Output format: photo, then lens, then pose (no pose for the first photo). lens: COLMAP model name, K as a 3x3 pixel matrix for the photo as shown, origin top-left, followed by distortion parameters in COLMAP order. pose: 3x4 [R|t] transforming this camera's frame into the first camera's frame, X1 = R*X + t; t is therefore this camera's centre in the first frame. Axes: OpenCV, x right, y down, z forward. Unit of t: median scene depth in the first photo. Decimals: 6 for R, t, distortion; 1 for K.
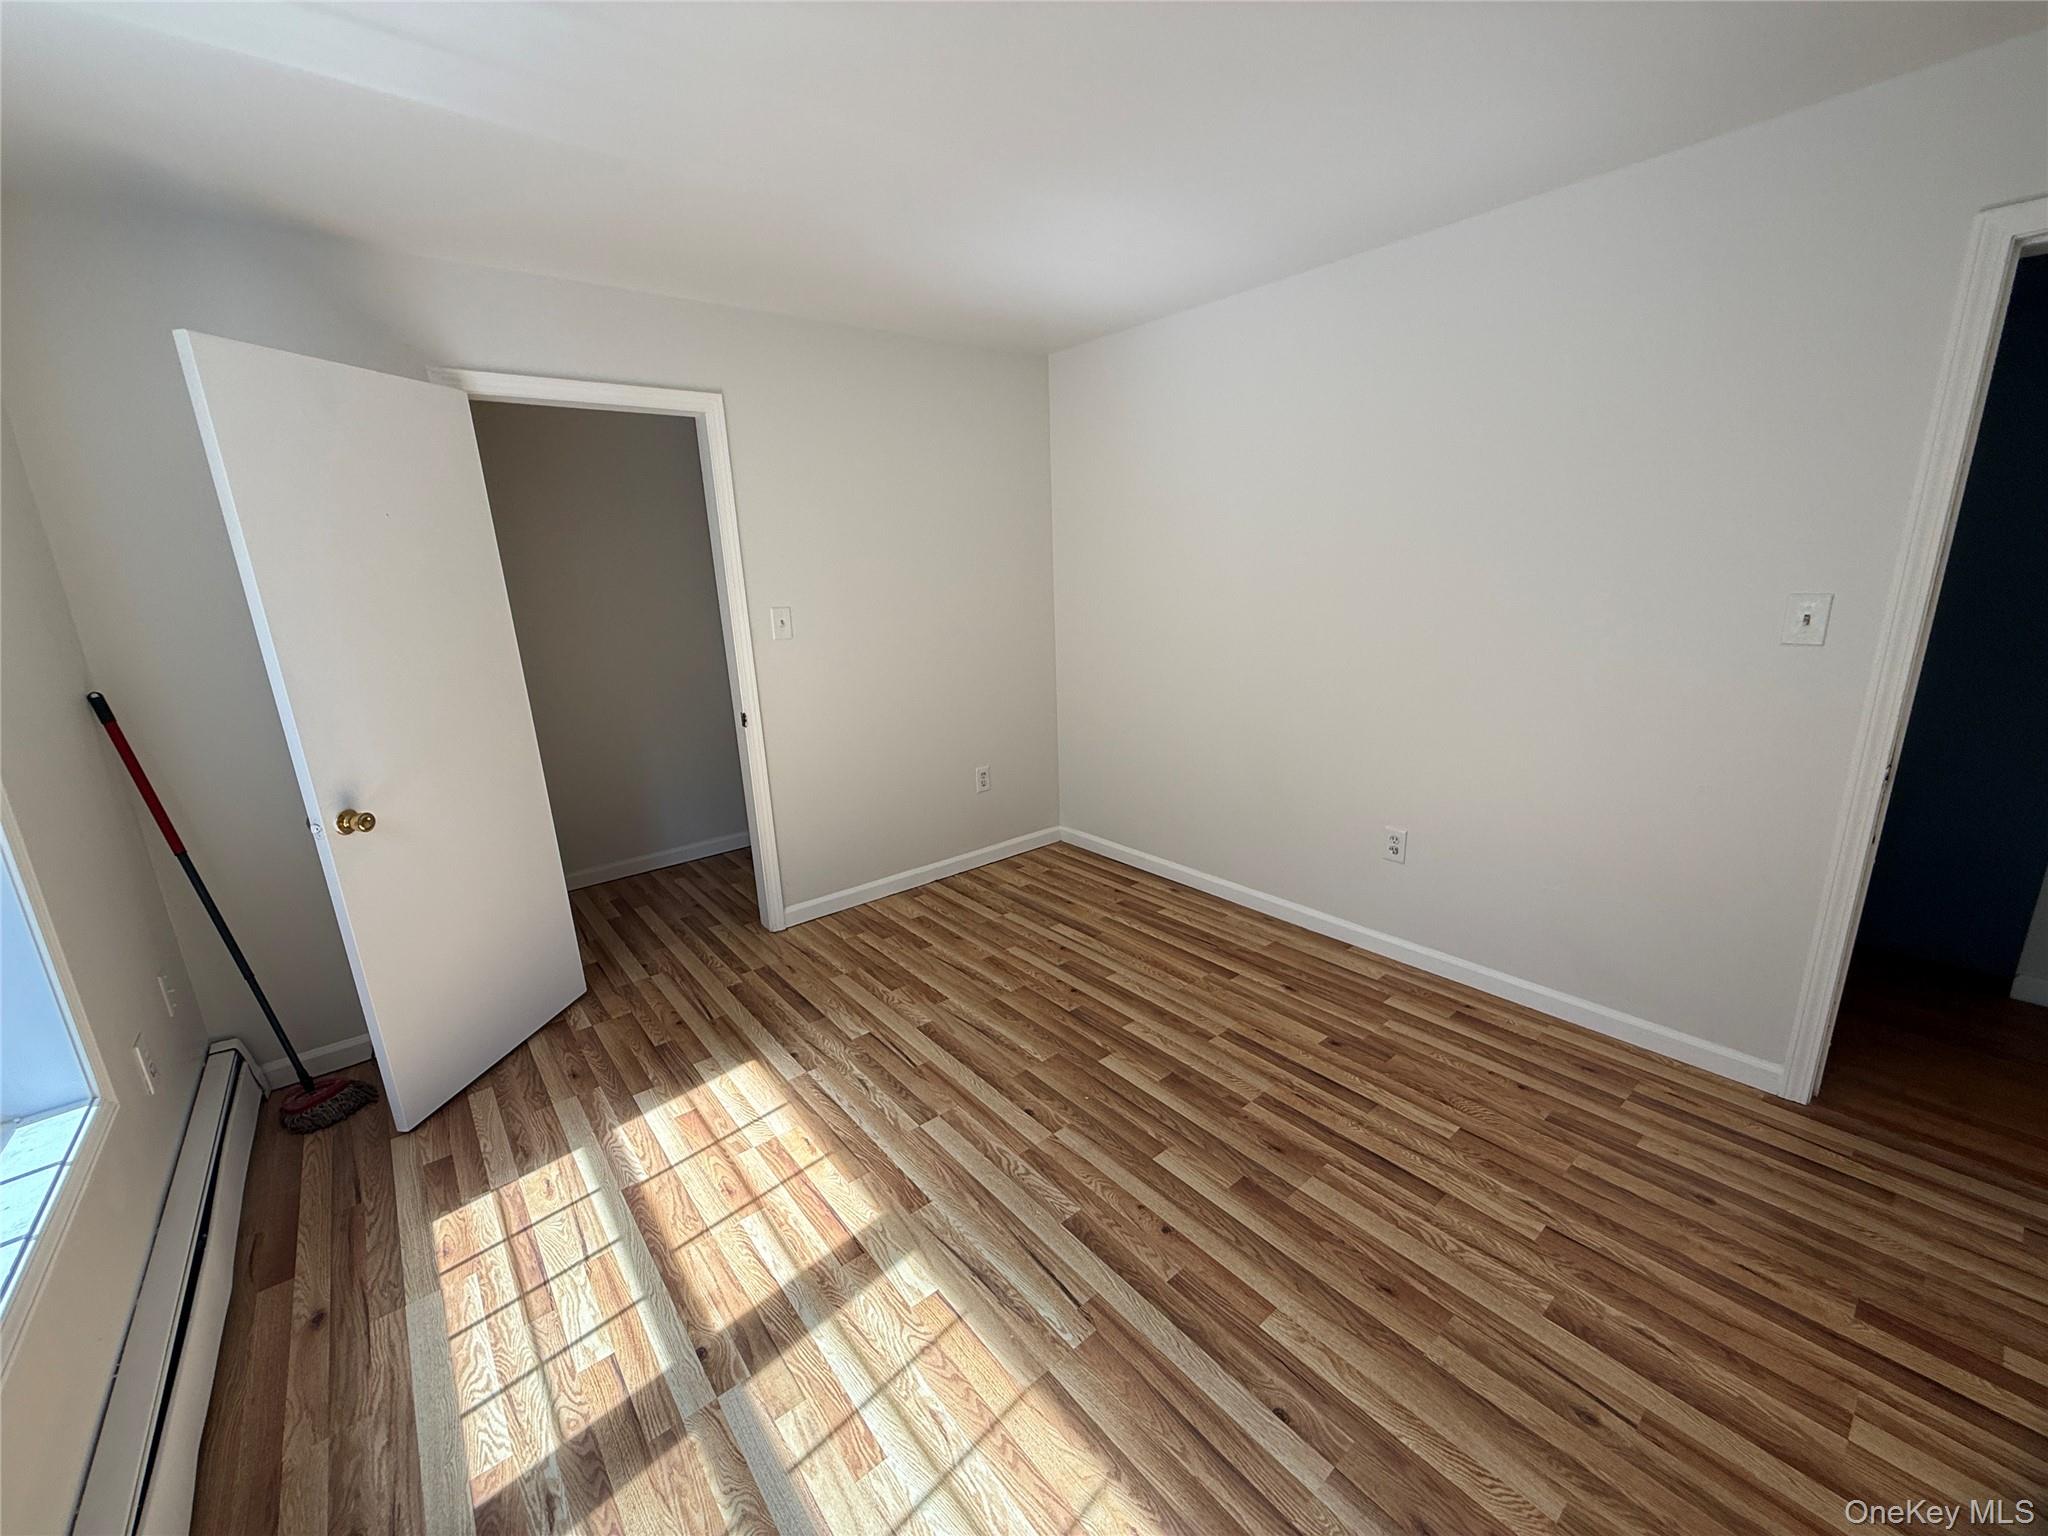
lens RADIAL K [[816.5, 0, 1019.3], [0, 816.5, 770.0], [0, 0, 1]] dist [0.000156, -0.000088]
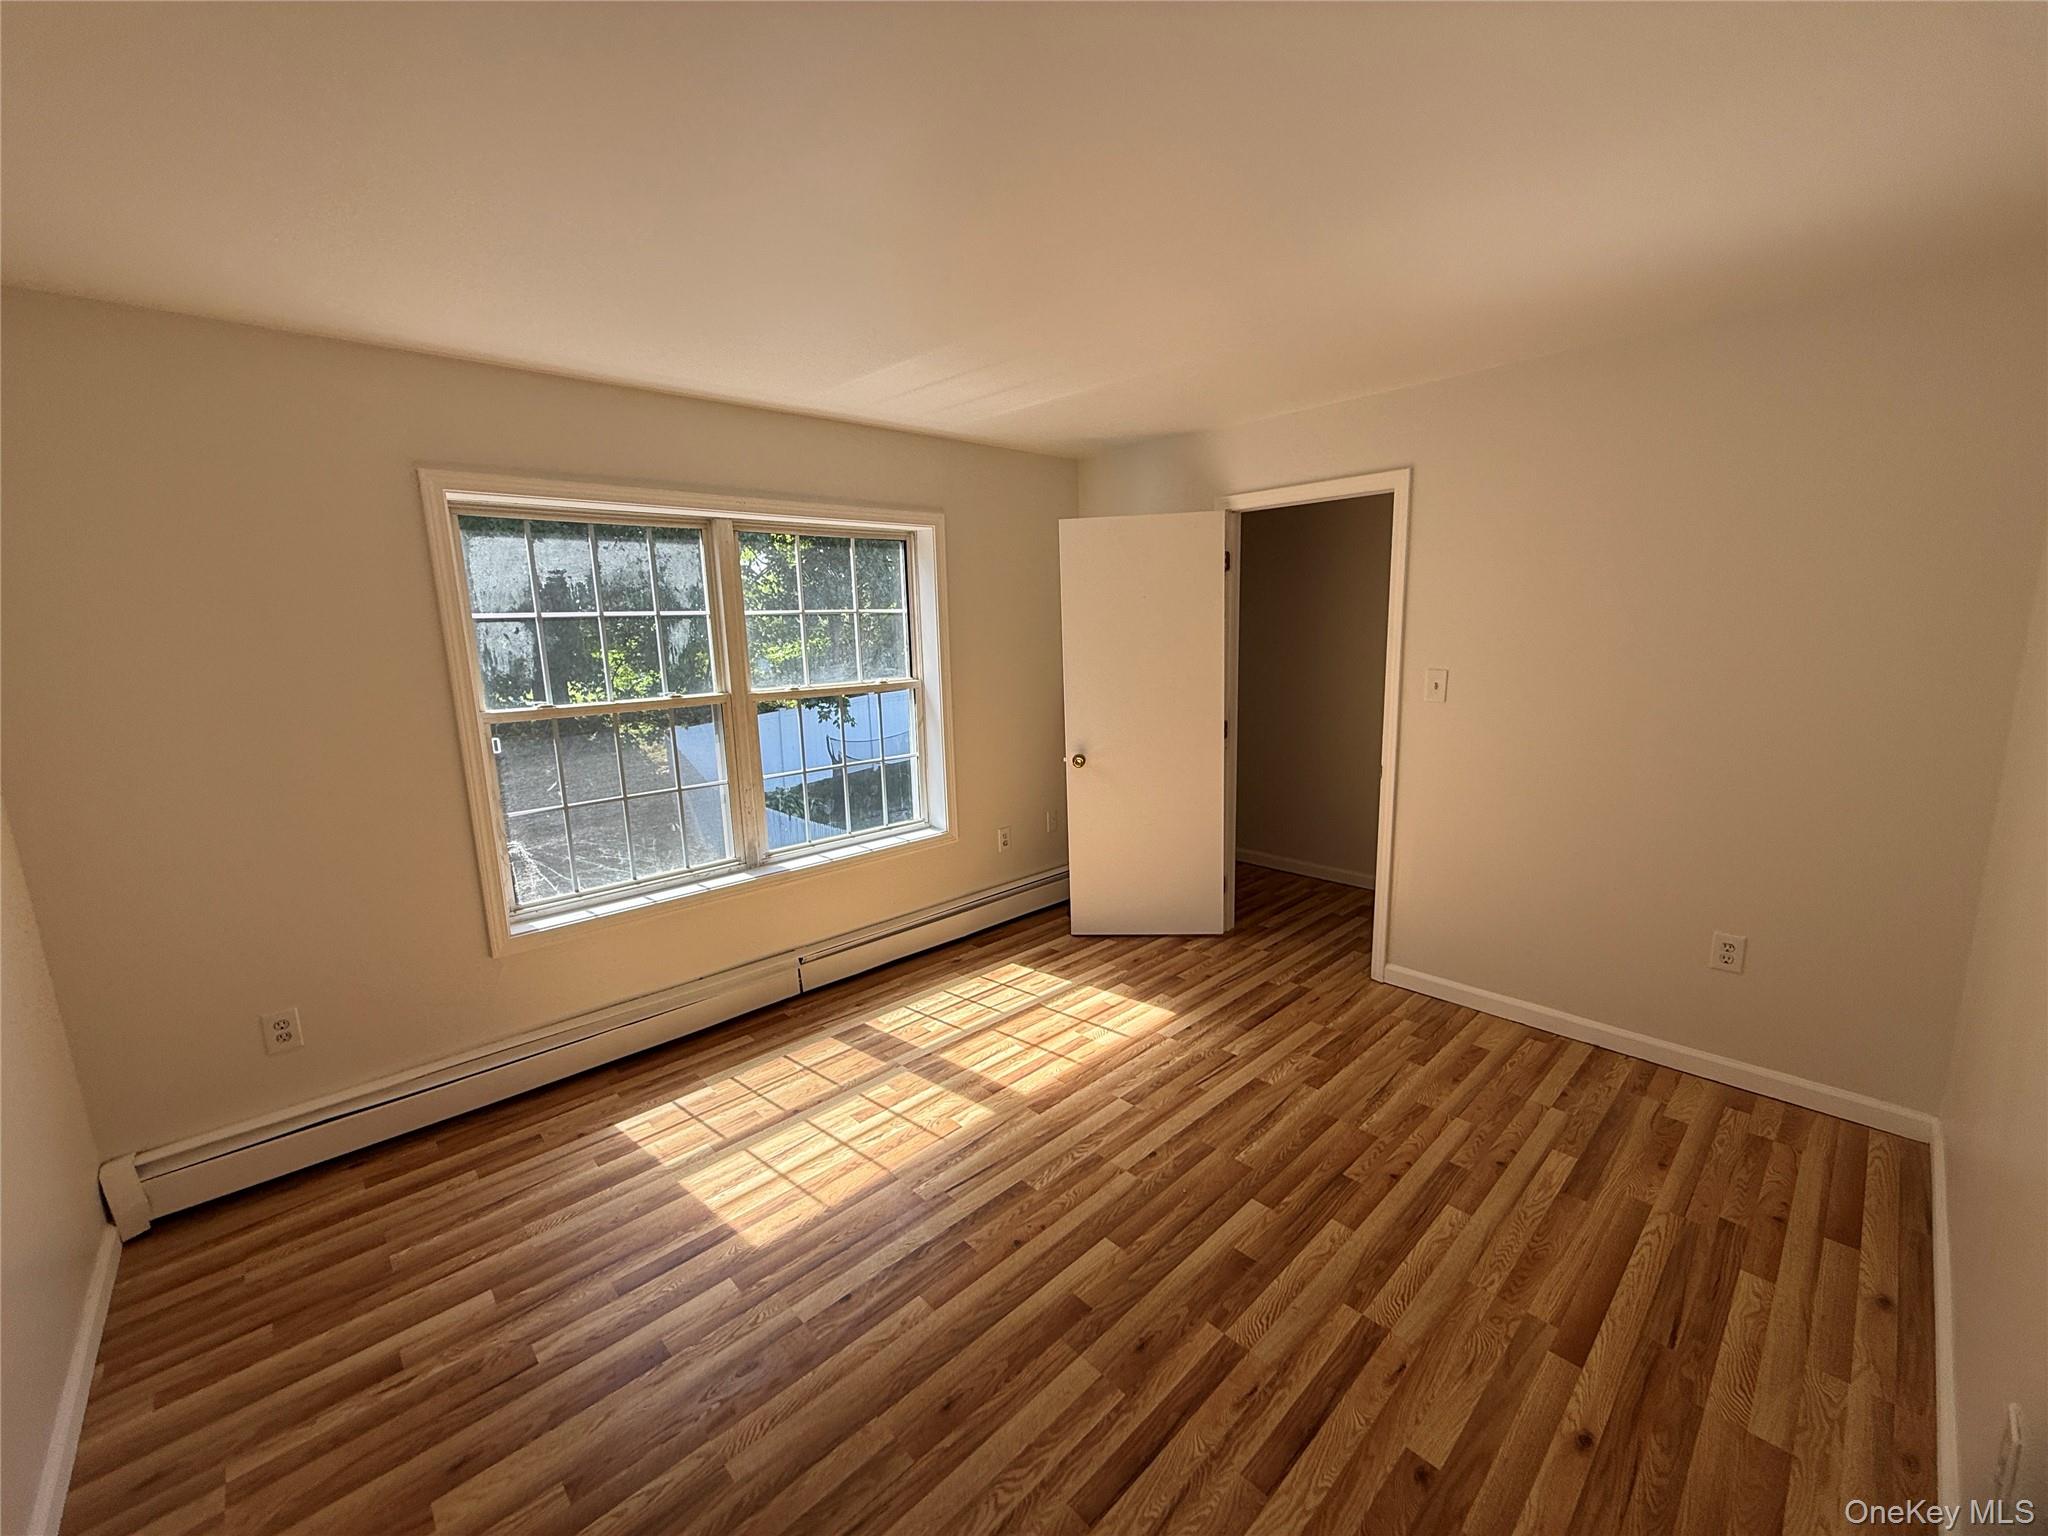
lens RADIAL K [[816.5, 0, 1019.3], [0, 816.5, 770.0], [0, 0, 1]] dist [0.000156, -0.000088]
pose [[0.066796, 0.210025, -0.975412, 0.967421], [-0.223921, 0.955814, 0.190471, -0.233721], [0.972316, 0.205693, 0.110873, 0.629027]]
